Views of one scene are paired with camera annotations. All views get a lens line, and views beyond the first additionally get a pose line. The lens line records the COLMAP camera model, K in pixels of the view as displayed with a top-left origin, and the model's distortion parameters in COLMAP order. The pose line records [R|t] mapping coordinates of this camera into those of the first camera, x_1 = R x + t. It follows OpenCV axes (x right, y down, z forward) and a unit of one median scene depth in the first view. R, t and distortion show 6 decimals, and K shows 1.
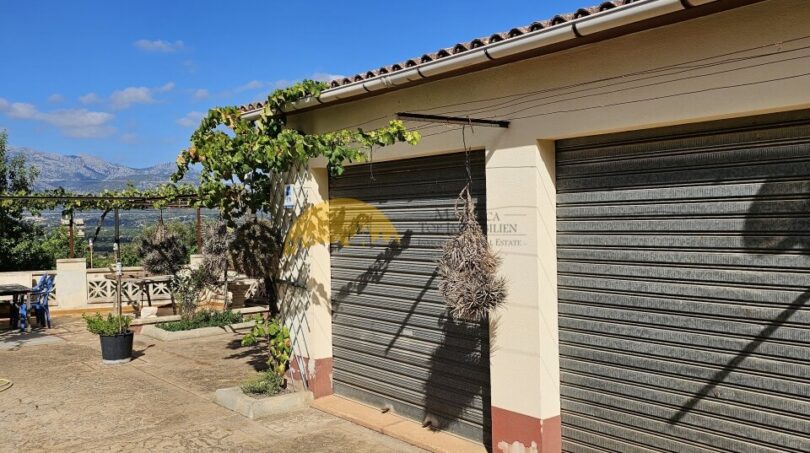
lens RADIAL K [[720.0, 0, 405.0], [0, 720.0, 229.2], [0, 0, 1]] dist [0.065461, -0.062507]
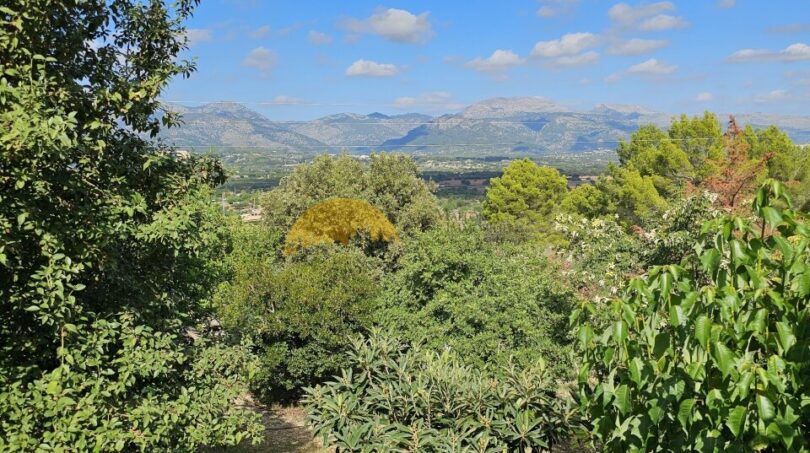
lens RADIAL K [[720.0, 0, 405.9], [0, 720.0, 231.0], [0, 0, 1]] dist [0.065461, -0.062507]
pose [[0.997757, 0.005539, -0.066715, -0.534992], [0.000286, 0.996209, 0.086988, 0.002467], [0.066944, -0.086812, 0.993973, 0.928943]]
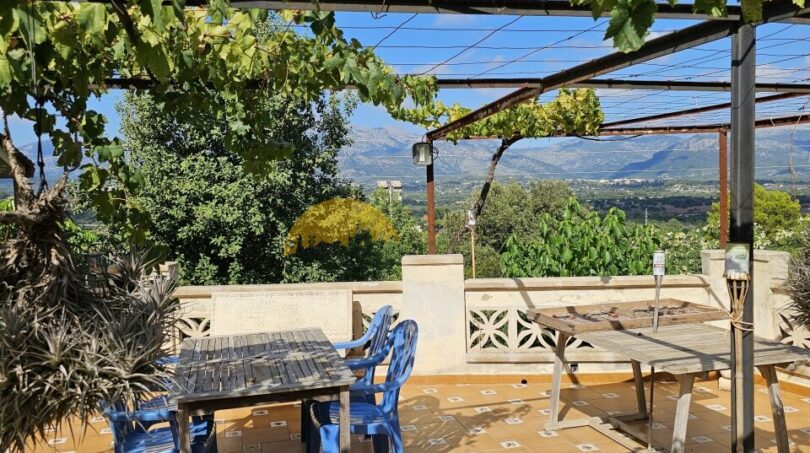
lens RADIAL K [[720.0, 0, 399.0], [0, 720.0, 224.9], [0, 0, 1]] dist [0.065461, -0.062507]
pose [[0.920714, 0.012306, -0.390043, -0.306740], [0.004542, 0.999097, 0.042244, 0.004343], [0.390211, -0.040667, 0.919827, 0.595001]]
